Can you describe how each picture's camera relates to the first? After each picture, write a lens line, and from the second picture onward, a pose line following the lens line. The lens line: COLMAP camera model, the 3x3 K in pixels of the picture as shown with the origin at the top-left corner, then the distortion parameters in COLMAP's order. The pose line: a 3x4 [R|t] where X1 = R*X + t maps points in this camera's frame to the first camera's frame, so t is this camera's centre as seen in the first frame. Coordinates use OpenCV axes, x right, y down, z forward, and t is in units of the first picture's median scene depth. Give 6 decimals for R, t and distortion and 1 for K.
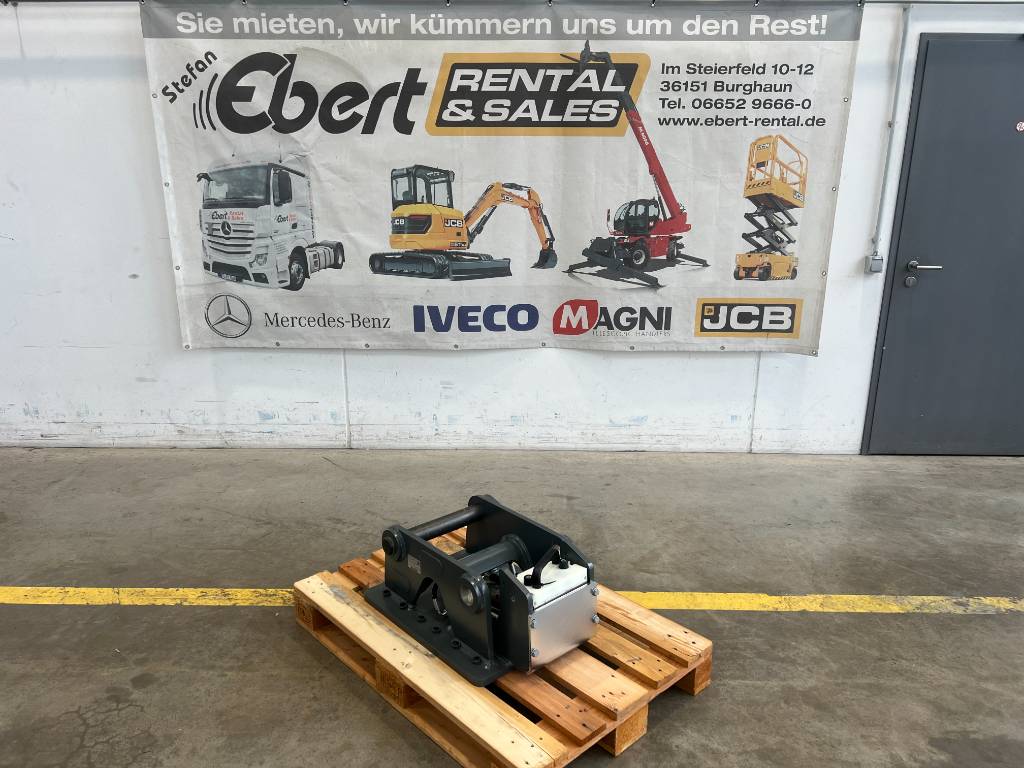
lens RADIAL K [[776.5, 0, 514.7], [0, 776.5, 388.2], [0, 0, 1]] dist [0.045992, -0.047784]
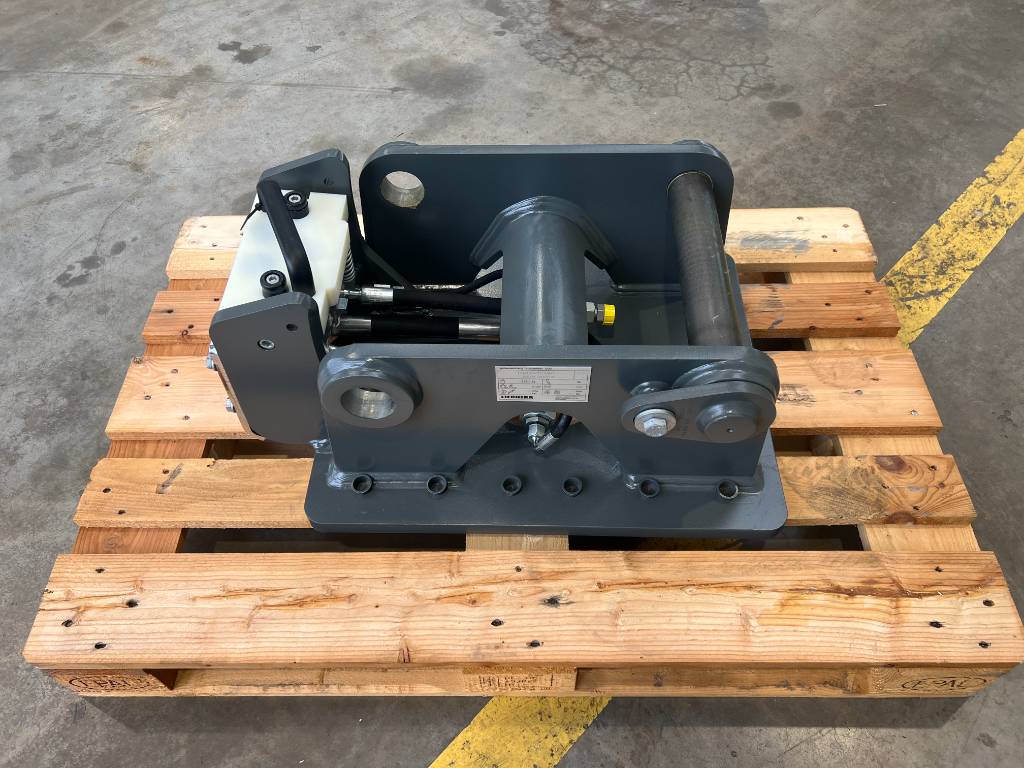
lens RADIAL K [[776.5, 0, 503.5], [0, 776.5, 384.8], [0, 0, 1]] dist [0.045992, -0.047784]
pose [[-0.688655, 0.587256, -0.425305, 0.153374], [-0.187868, 0.422015, 0.886910, -0.106898], [0.700328, 0.690676, -0.180296, 1.002844]]
